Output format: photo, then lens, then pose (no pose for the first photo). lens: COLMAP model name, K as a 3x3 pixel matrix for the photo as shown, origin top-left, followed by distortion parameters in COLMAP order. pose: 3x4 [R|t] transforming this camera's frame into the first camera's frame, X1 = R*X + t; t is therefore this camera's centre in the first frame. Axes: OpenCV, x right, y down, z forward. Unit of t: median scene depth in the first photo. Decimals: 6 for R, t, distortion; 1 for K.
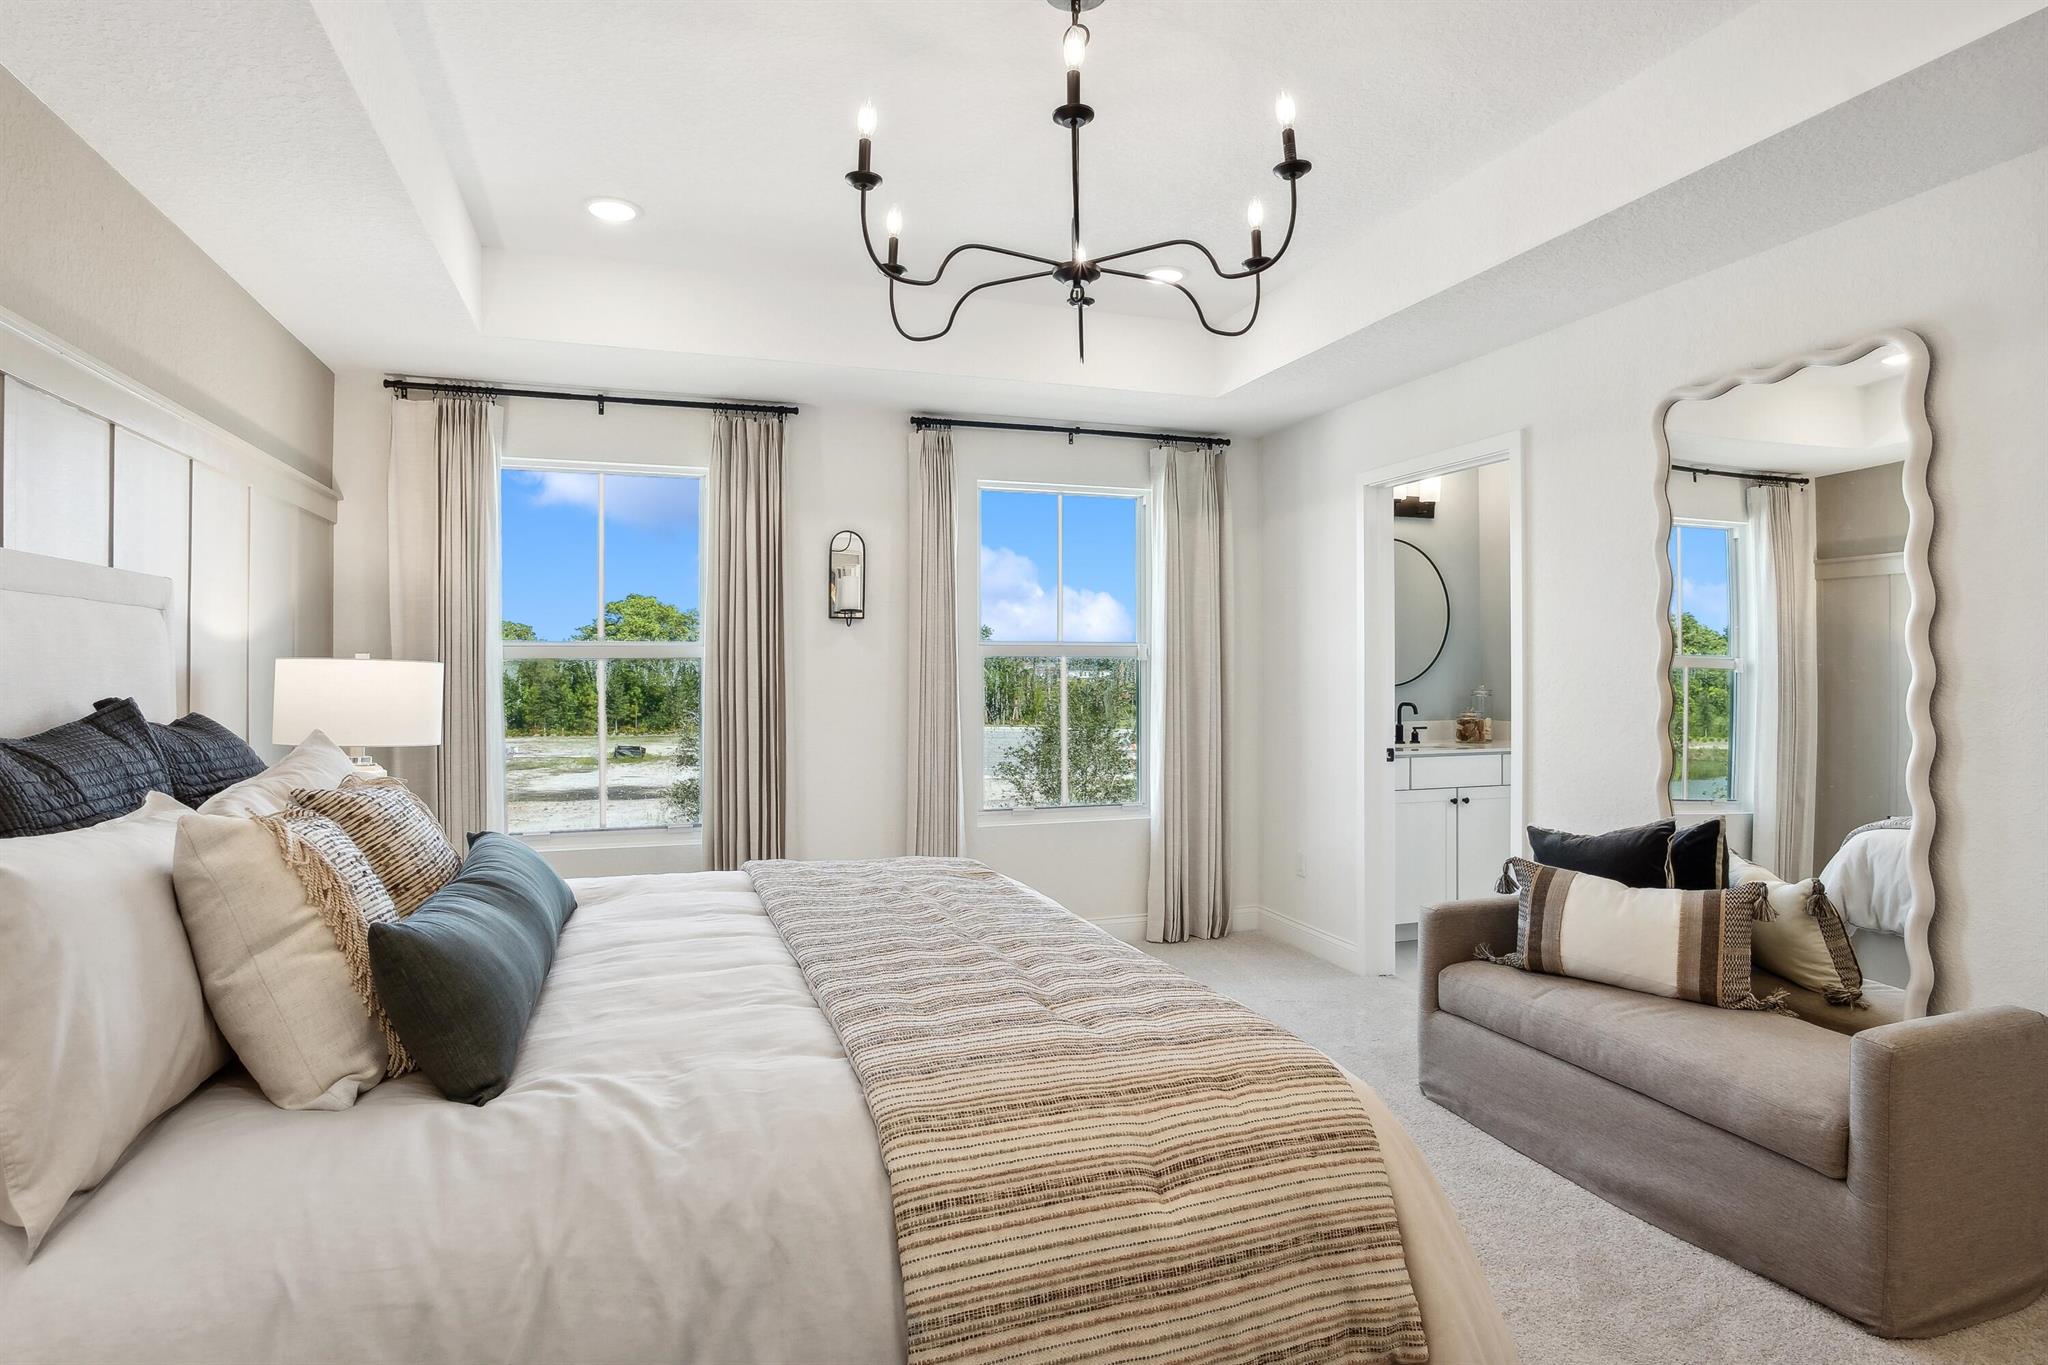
lens RADIAL K [[1092.1, 0, 1023.6], [0, 1092.1, 673.3], [0, 0, 1]] dist [-0.023666, 0.004716]
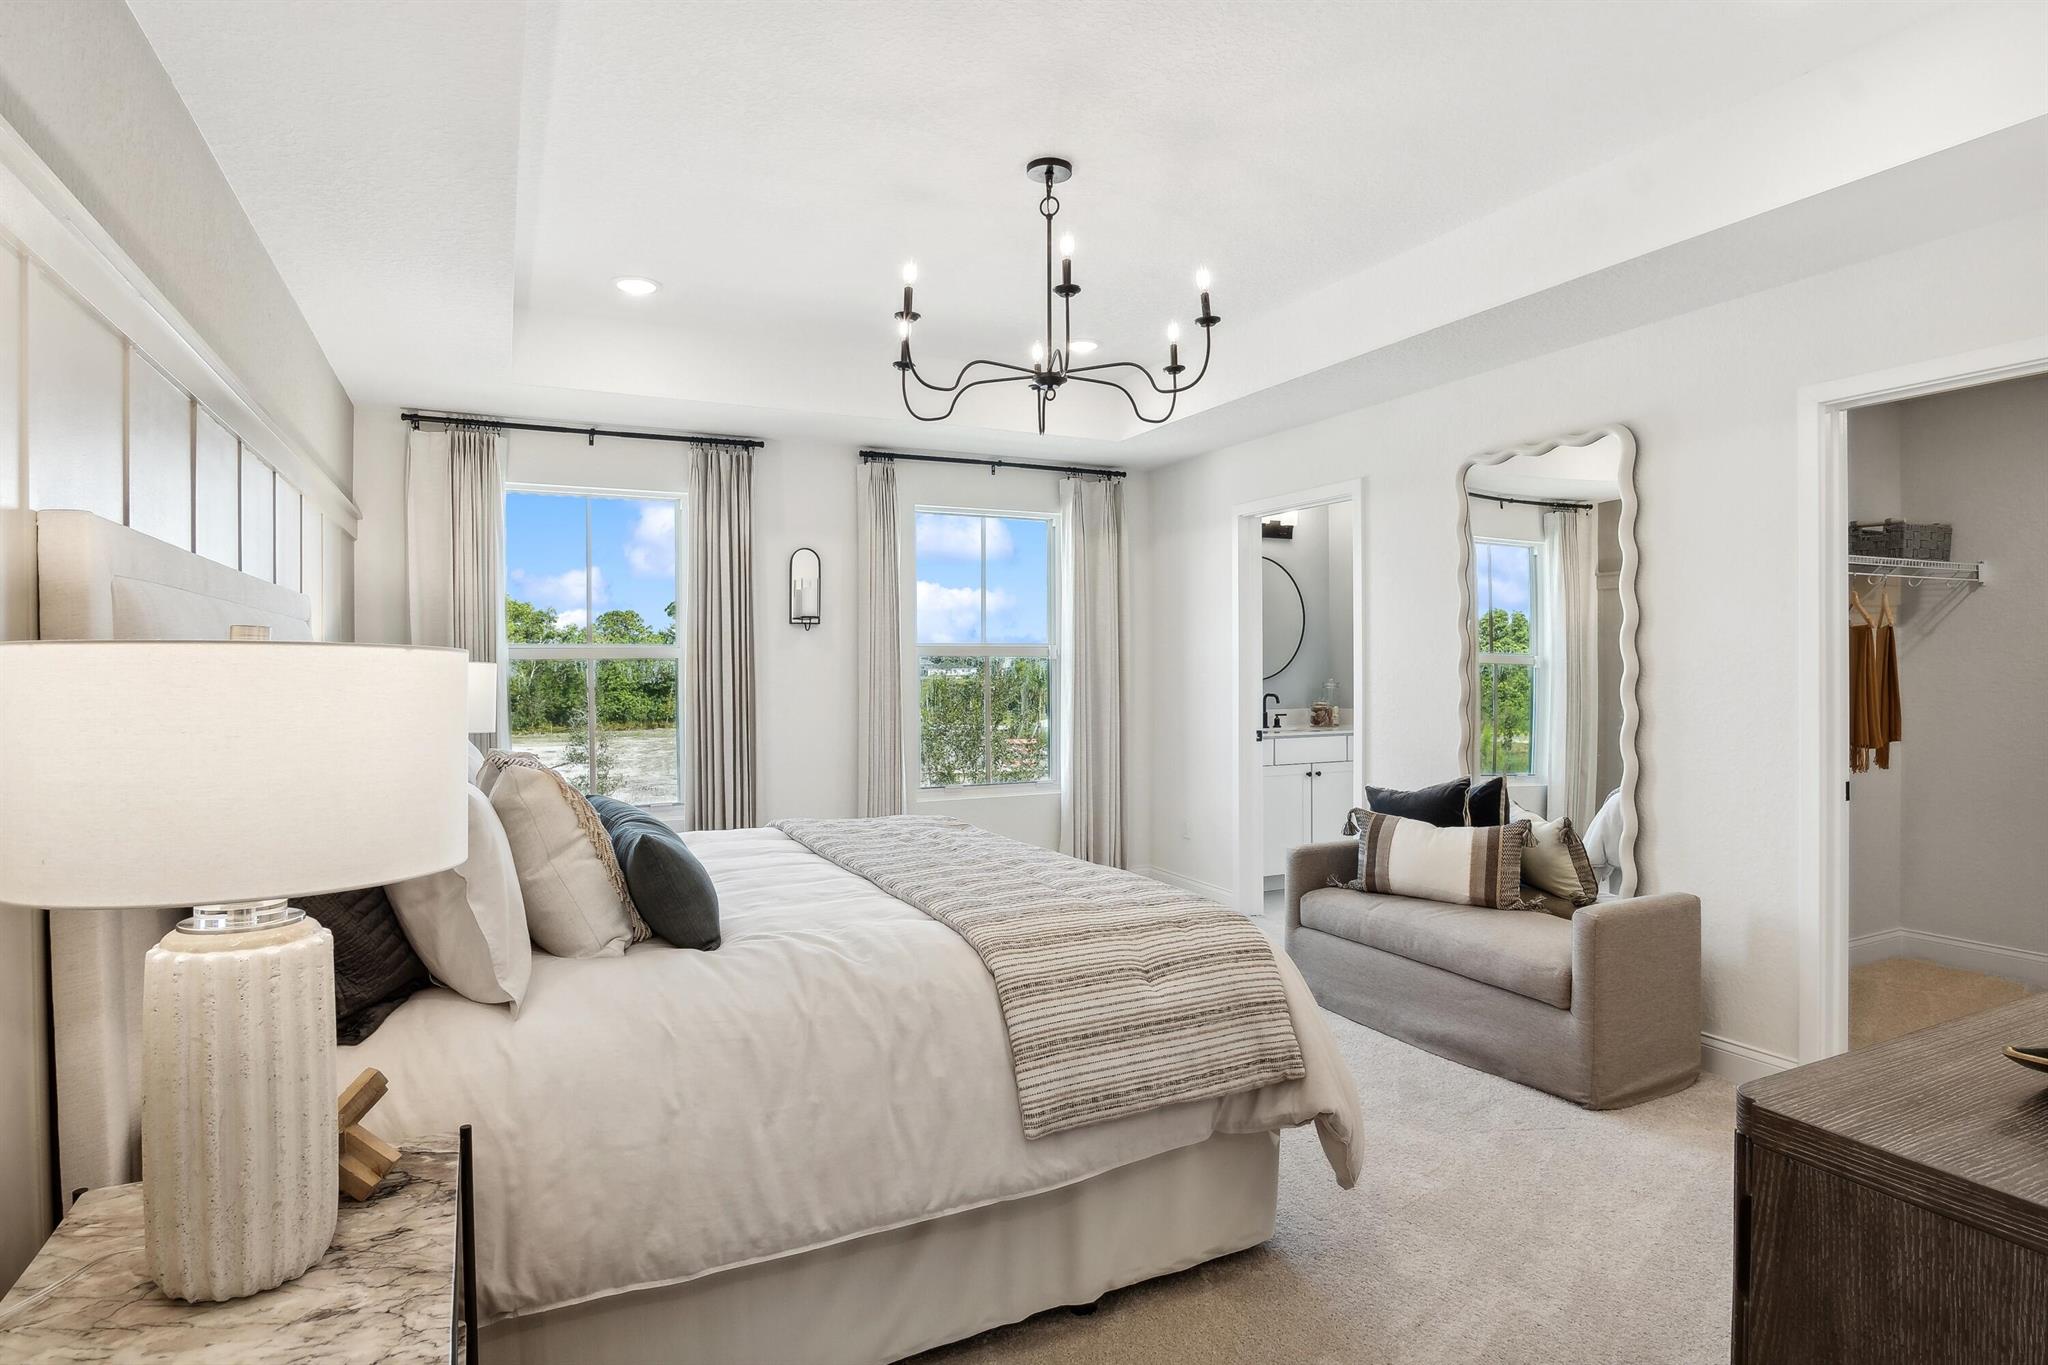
lens RADIAL K [[1077.9, 0, 1024.0], [0, 1077.9, 682.5], [0, 0, 1]] dist [-0.015409, 0.000540]
pose [[0.992510, -0.005809, 0.122027, -0.113054], [0.004505, 0.999930, 0.010955, 0.000755], [-0.122082, -0.010324, 0.992466, -0.261176]]
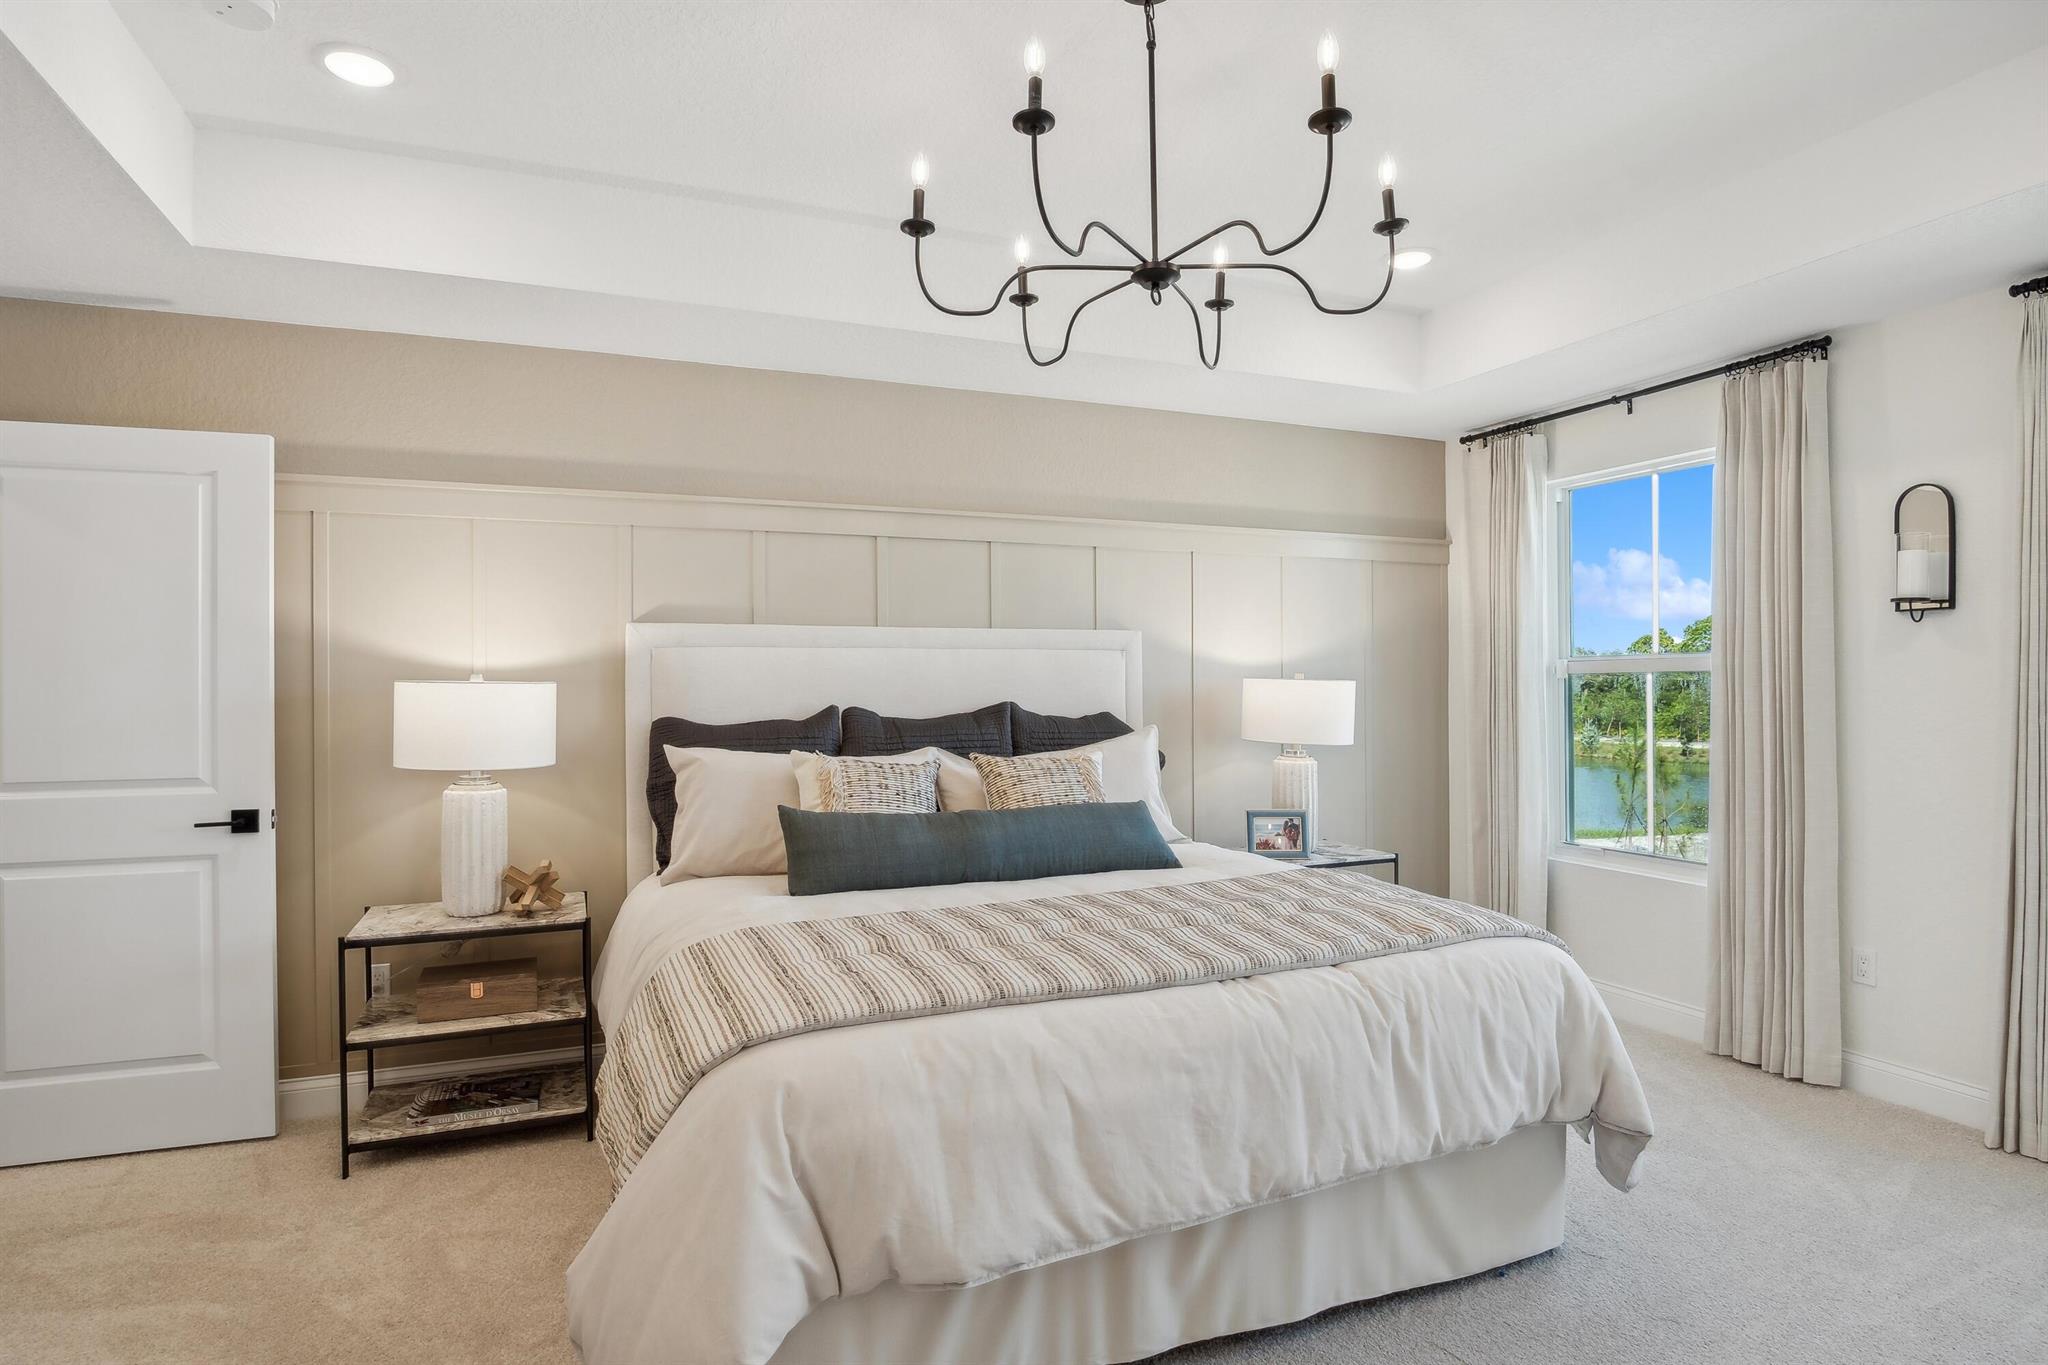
lens RADIAL K [[1092.1, 0, 1023.6], [0, 1092.1, 673.3], [0, 0, 1]] dist [-0.023666, 0.004716]
pose [[0.069526, -0.013503, -0.997489, 0.749998], [-0.000599, 0.999908, -0.013577, 0.000676], [0.997580, 0.001541, 0.069512, 0.601524]]
